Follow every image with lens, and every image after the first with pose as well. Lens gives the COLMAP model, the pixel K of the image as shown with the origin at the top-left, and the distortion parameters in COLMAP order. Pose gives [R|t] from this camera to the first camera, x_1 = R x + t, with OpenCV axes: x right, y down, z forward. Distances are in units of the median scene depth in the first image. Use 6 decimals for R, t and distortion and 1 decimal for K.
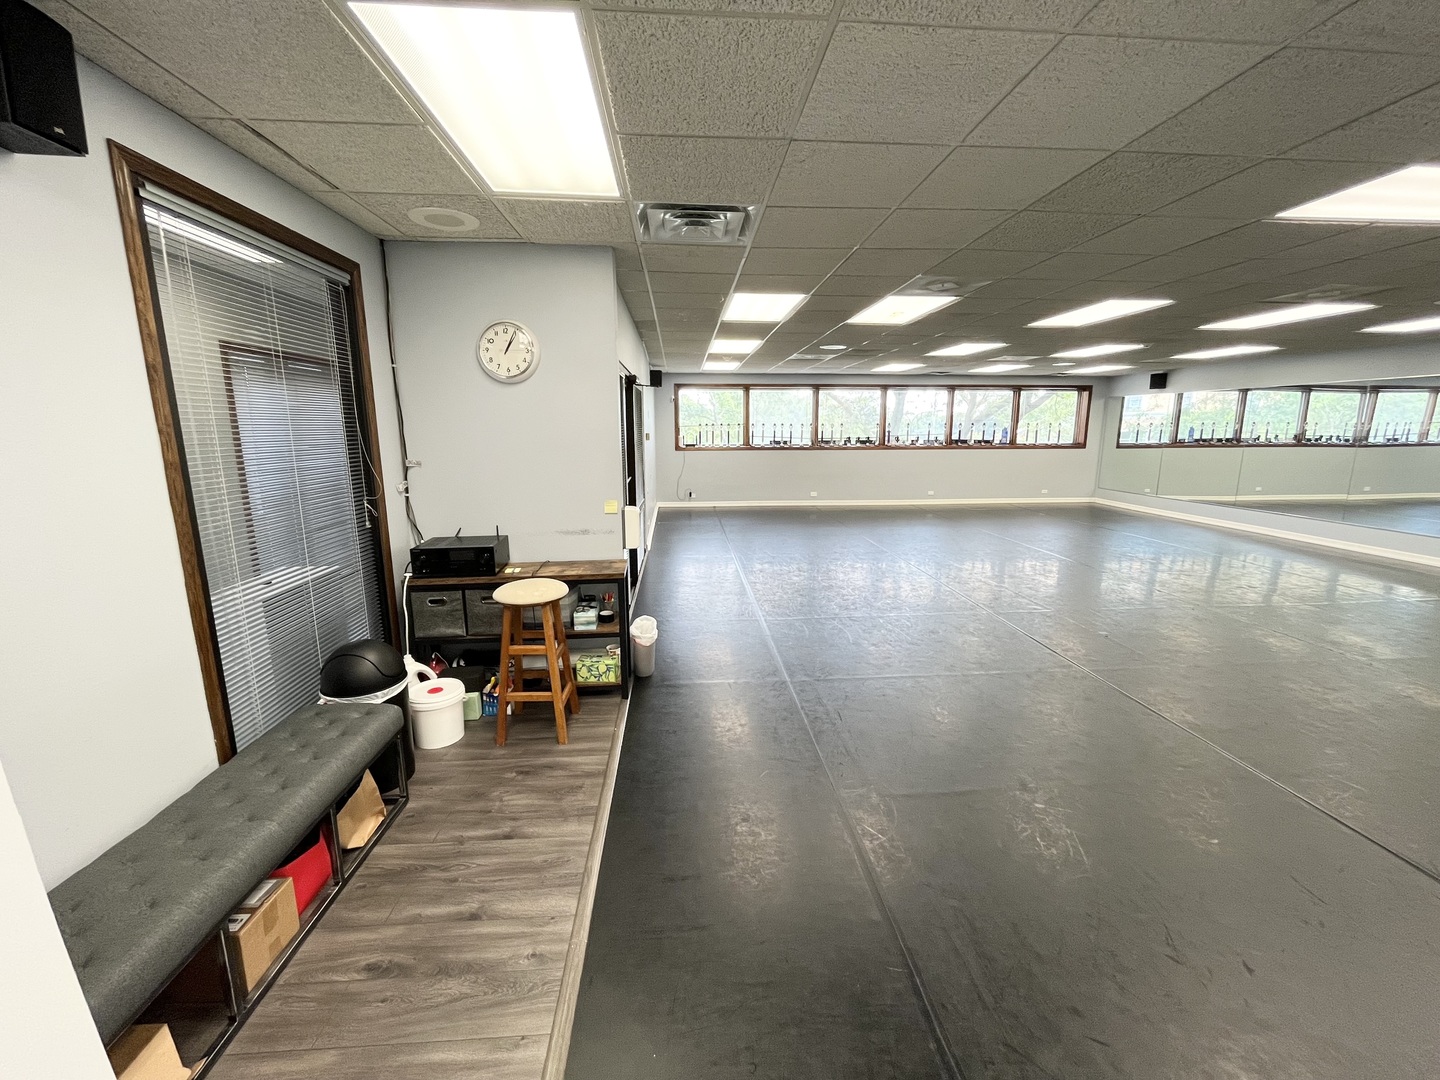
lens RADIAL K [[585.2, 0, 717.5], [0, 585.2, 537.4], [0, 0, 1]] dist [-0.003237, -0.000174]
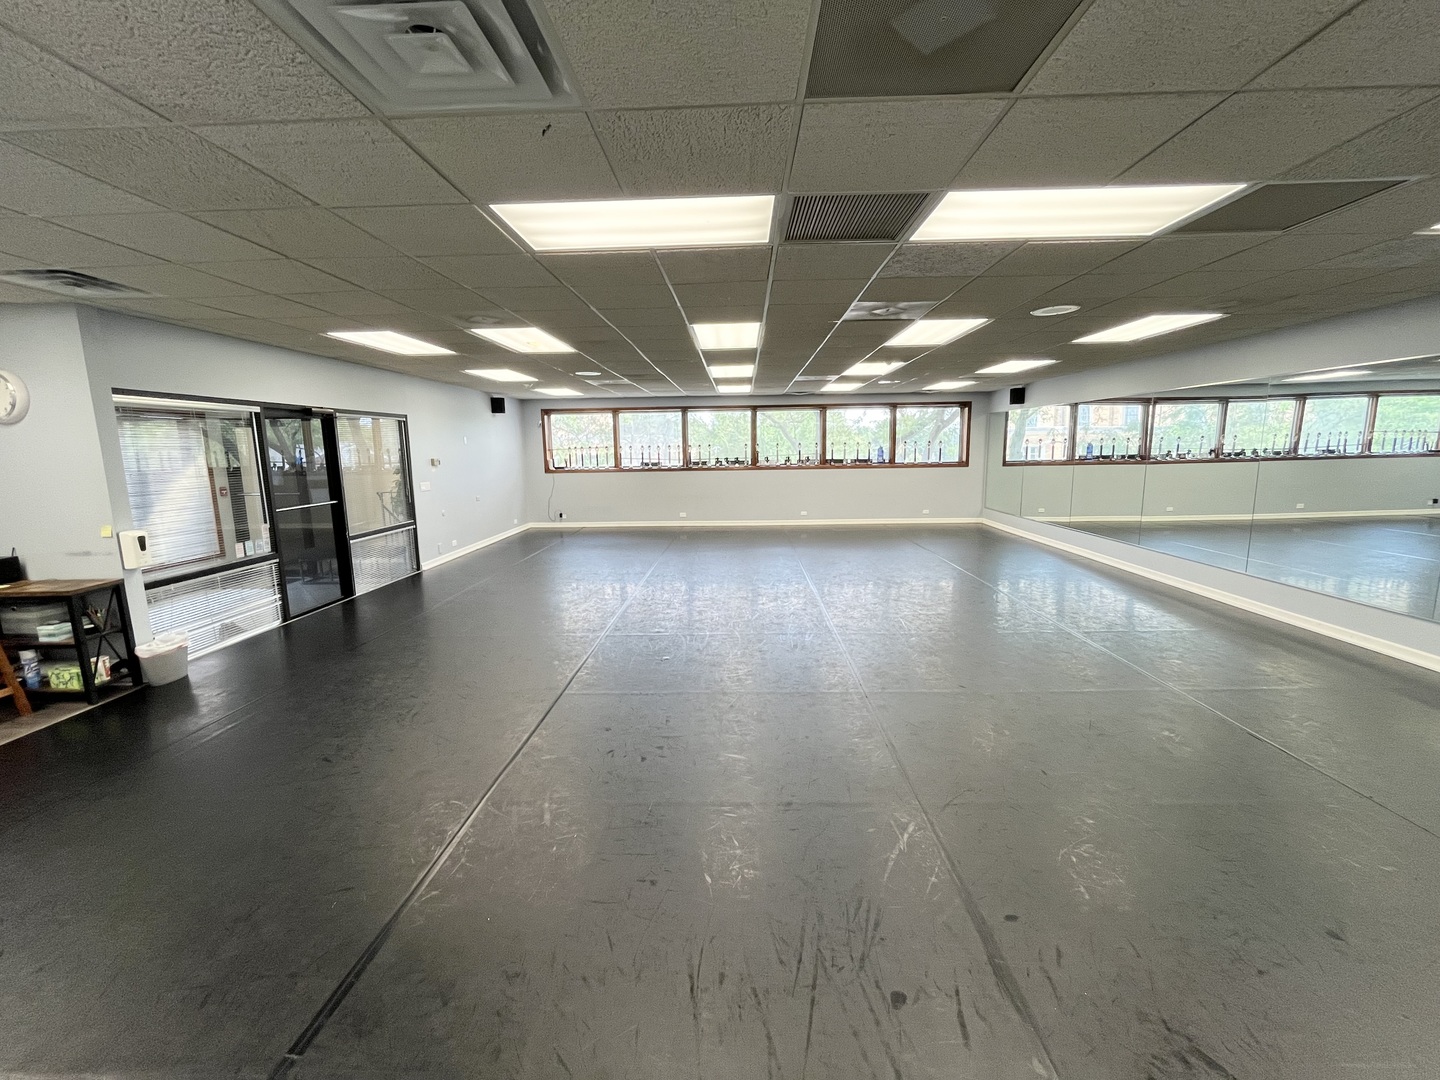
lens RADIAL K [[585.2, 0, 721.2], [0, 585.2, 537.4], [0, 0, 1]] dist [-0.003237, -0.000174]
pose [[0.994372, 0.002762, -0.105912, 1.063849], [-0.006102, 0.999494, -0.031221, -0.012422], [0.105772, 0.031692, 0.993885, 0.021303]]
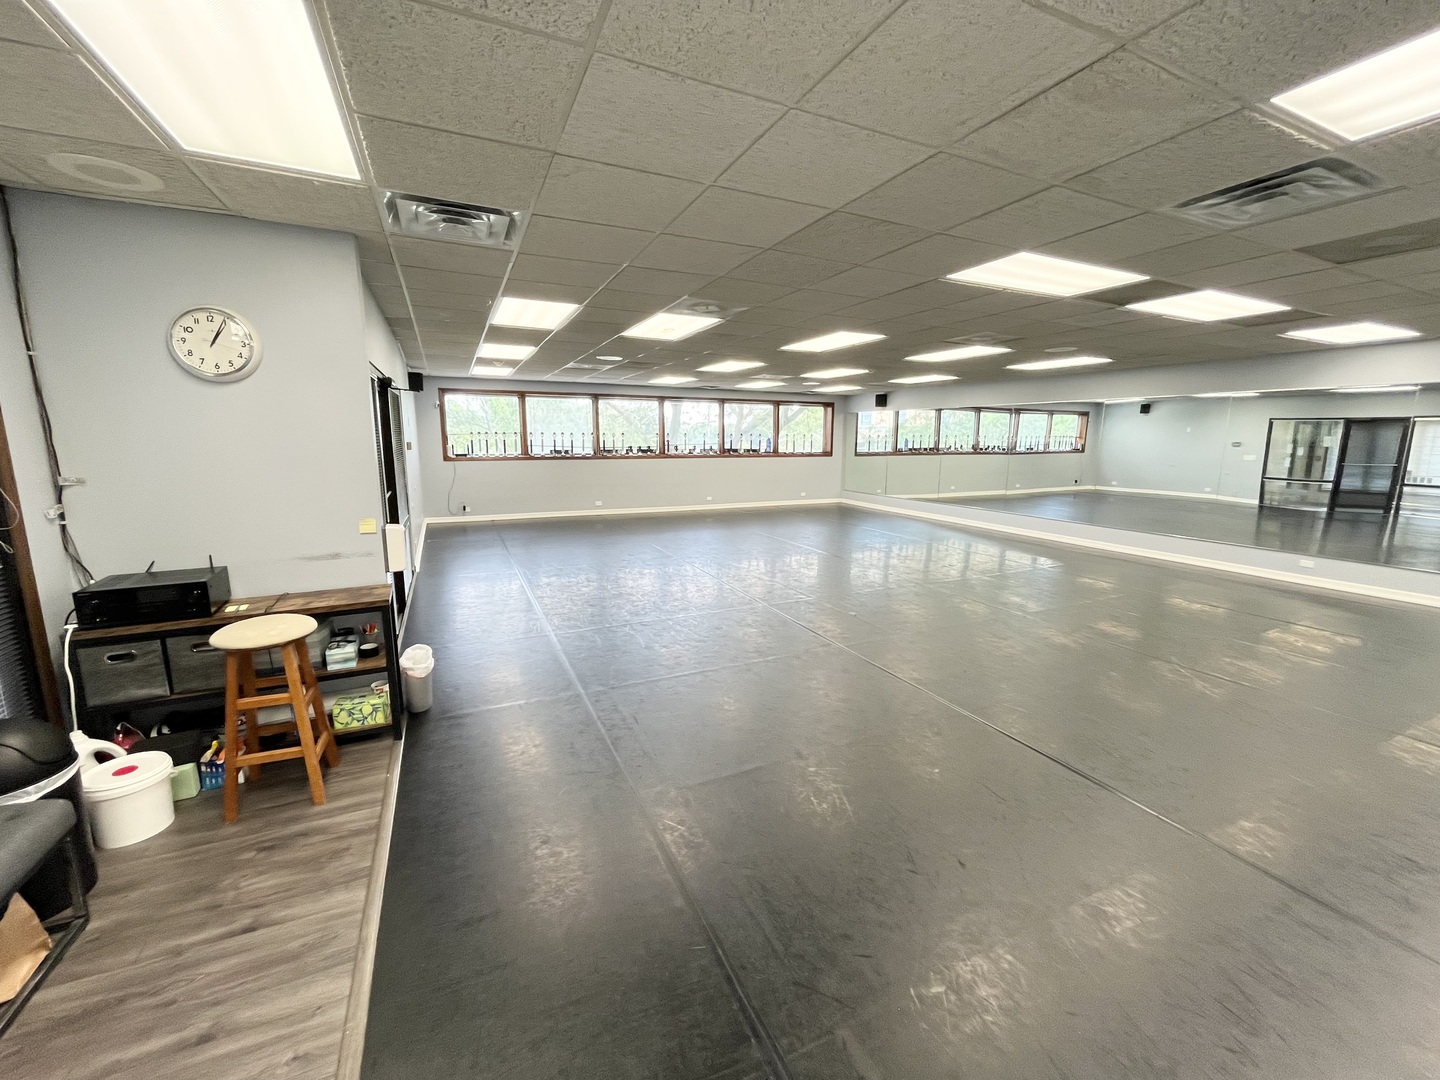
lens RADIAL K [[585.2, 0, 718.8], [0, 585.2, 537.2], [0, 0, 1]] dist [-0.003237, -0.000174]
pose [[0.933959, -0.053044, 0.353423, 0.000166], [0.058423, 0.998281, -0.004562, -0.000012], [-0.352574, 0.024909, 0.935453, -0.012878]]
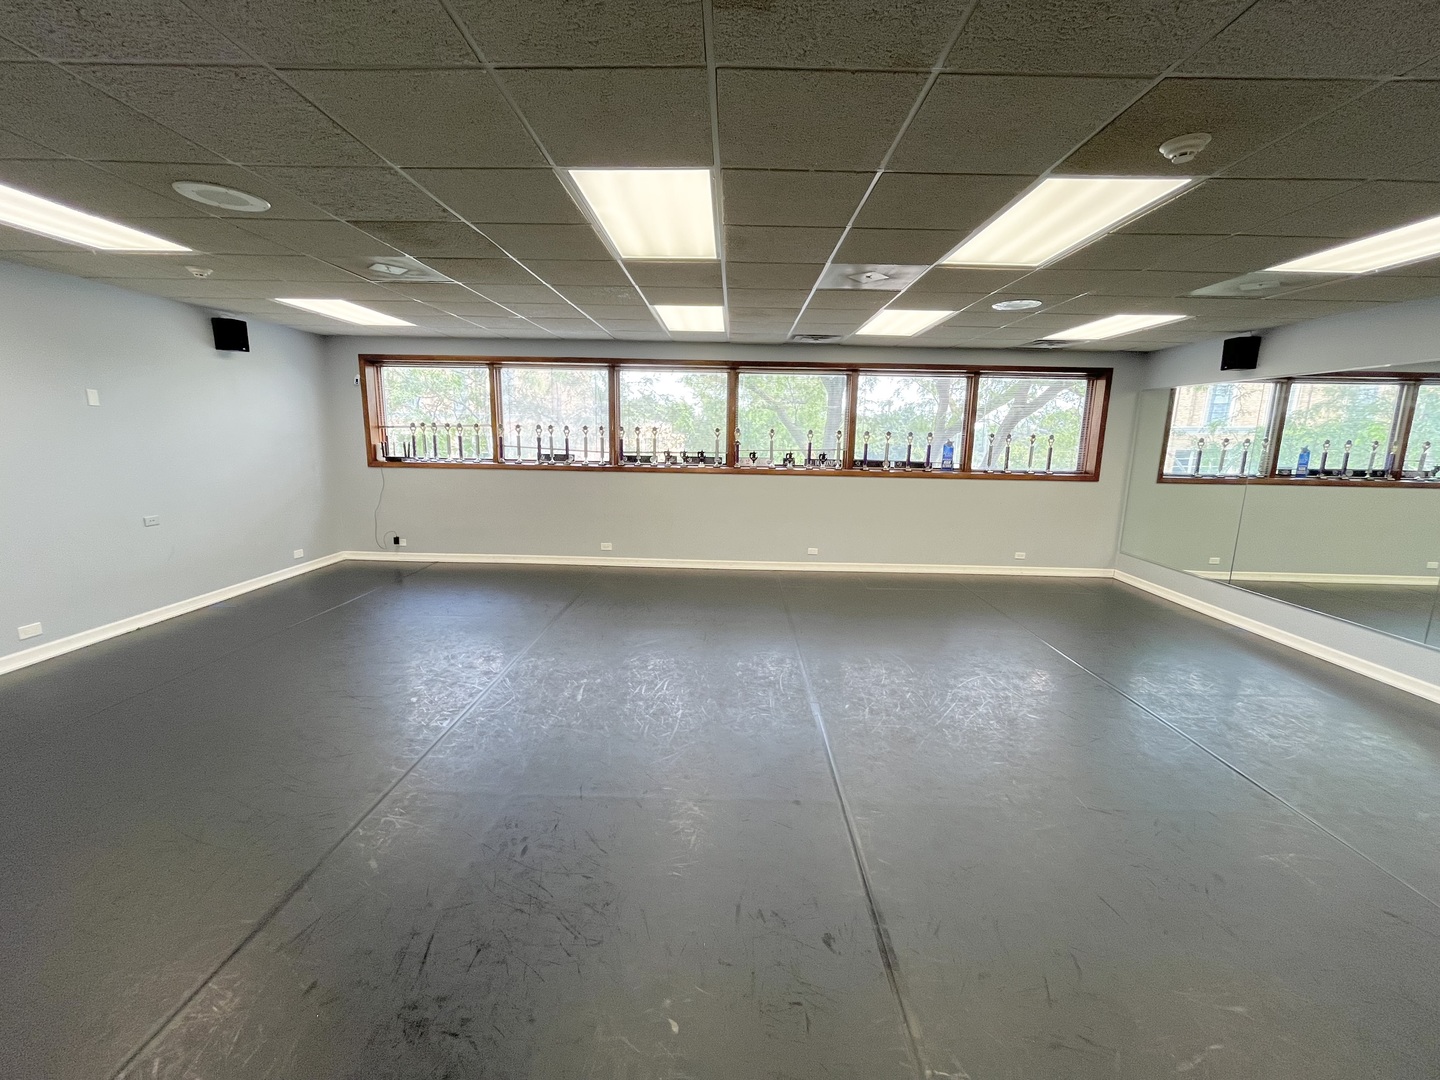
lens RADIAL K [[585.2, 0, 719.3], [0, 585.2, 547.7], [0, 0, 1]] dist [-0.003237, -0.000174]
pose [[0.995239, 0.037644, -0.089901, 1.043885], [-0.038957, 0.999158, -0.012895, -0.219551], [0.089340, 0.016336, 0.995867, 1.338653]]
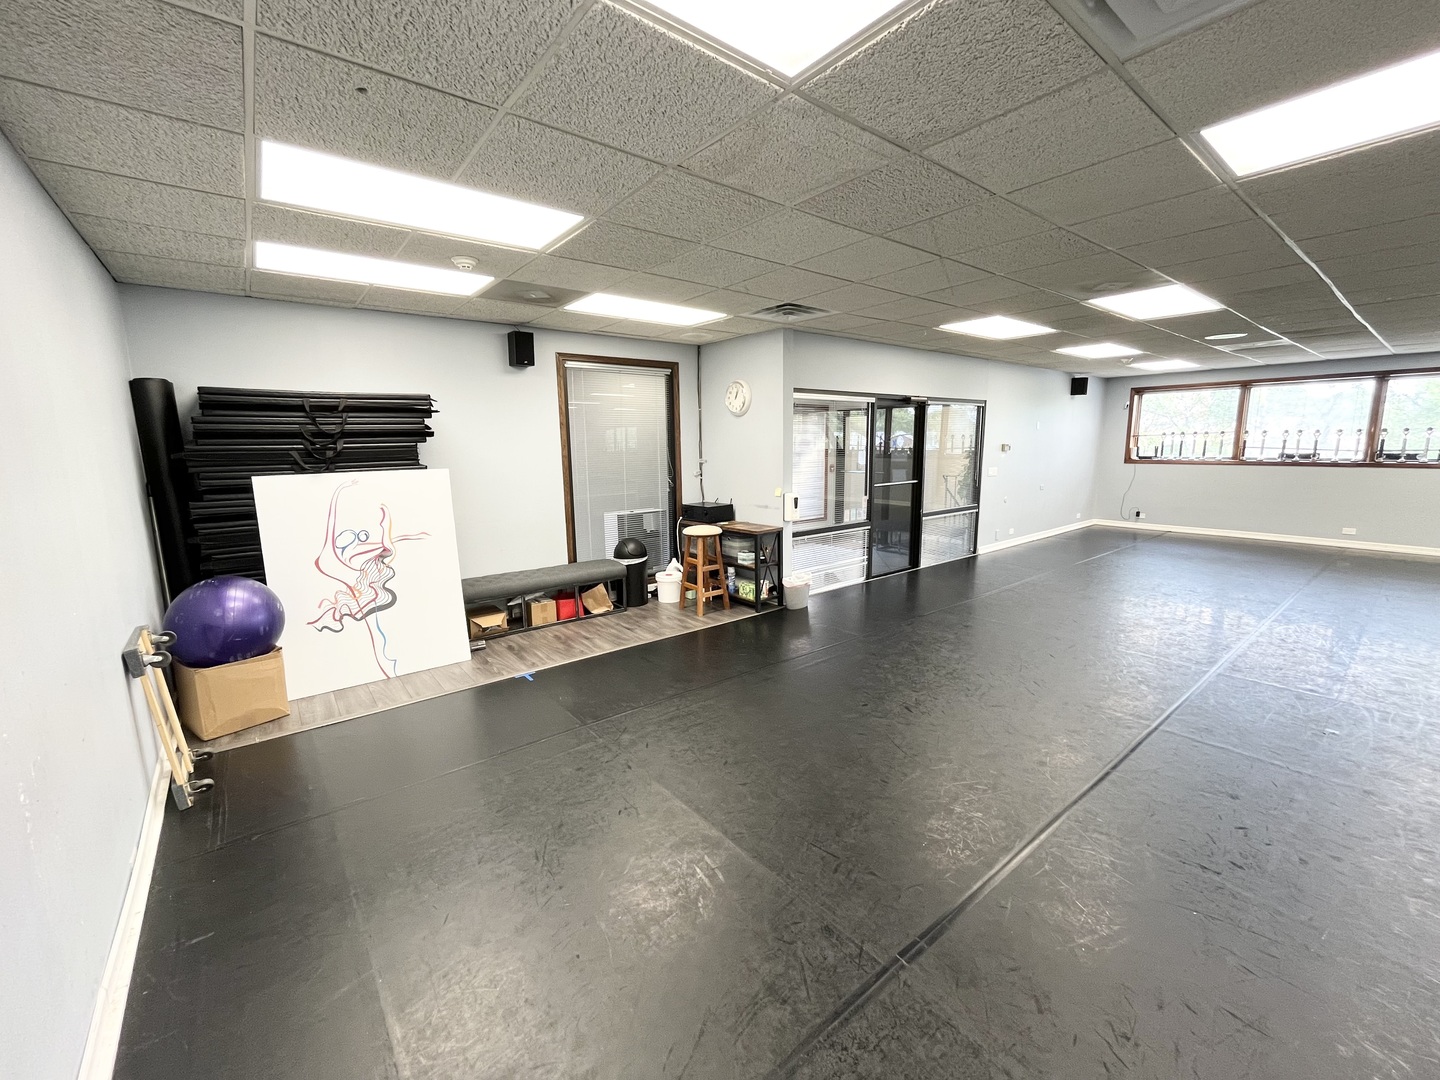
lens RADIAL K [[585.2, 0, 714.0], [0, 585.2, 536.8], [0, 0, 1]] dist [-0.003237, -0.000174]
pose [[0.559541, 0.126884, -0.819032, 0.974767], [-0.141917, 0.988285, 0.056151, 0.001451], [0.816562, 0.084816, 0.570993, -0.012110]]
